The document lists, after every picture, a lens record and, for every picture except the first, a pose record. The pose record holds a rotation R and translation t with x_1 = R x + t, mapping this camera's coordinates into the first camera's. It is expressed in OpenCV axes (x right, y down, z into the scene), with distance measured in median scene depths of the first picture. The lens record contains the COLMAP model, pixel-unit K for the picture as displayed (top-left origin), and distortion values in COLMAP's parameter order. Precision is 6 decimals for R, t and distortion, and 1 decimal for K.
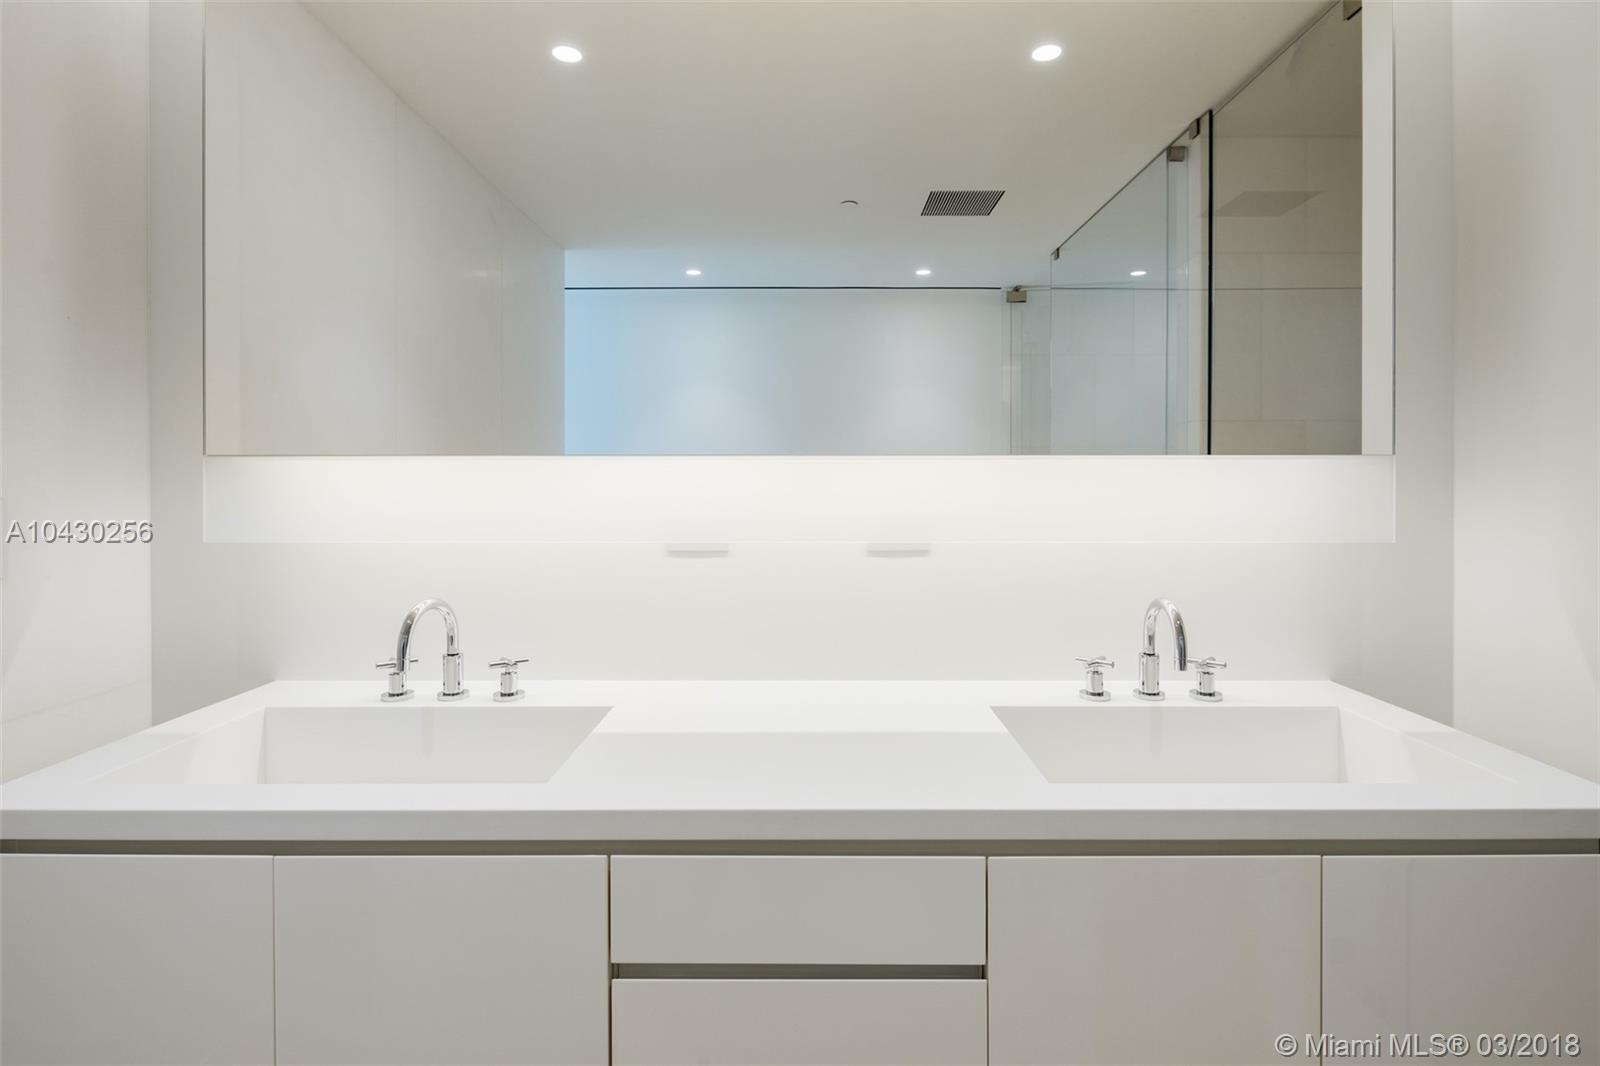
lens RADIAL K [[784.9, 0, 811.5], [0, 784.9, 473.8], [0, 0, 1]] dist [0.000081, -0.000117]
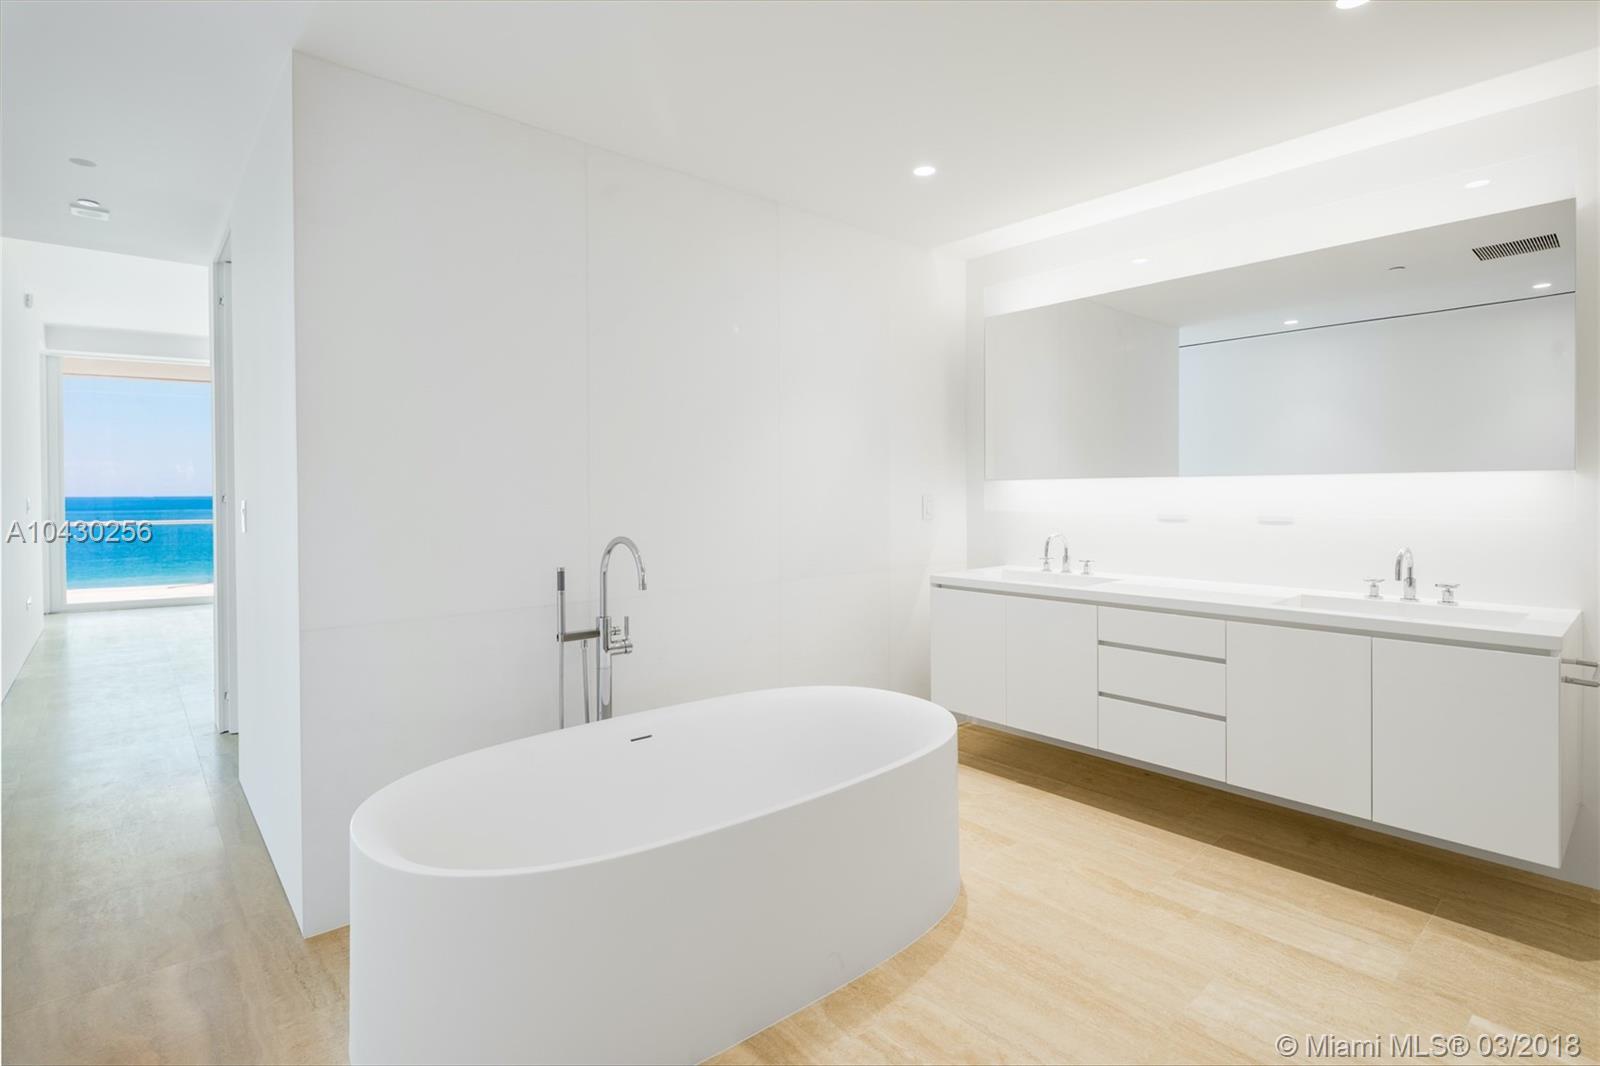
lens RADIAL K [[803.4, 0, 771.7], [0, 803.4, 498.5], [0, 0, 1]] dist [-0.001241, -0.000916]
pose [[0.634730, 0.000240, -0.772734, 0.939658], [0.010210, 0.999910, 0.008698, 0.008780], [0.772666, -0.013411, 0.634671, -1.373438]]
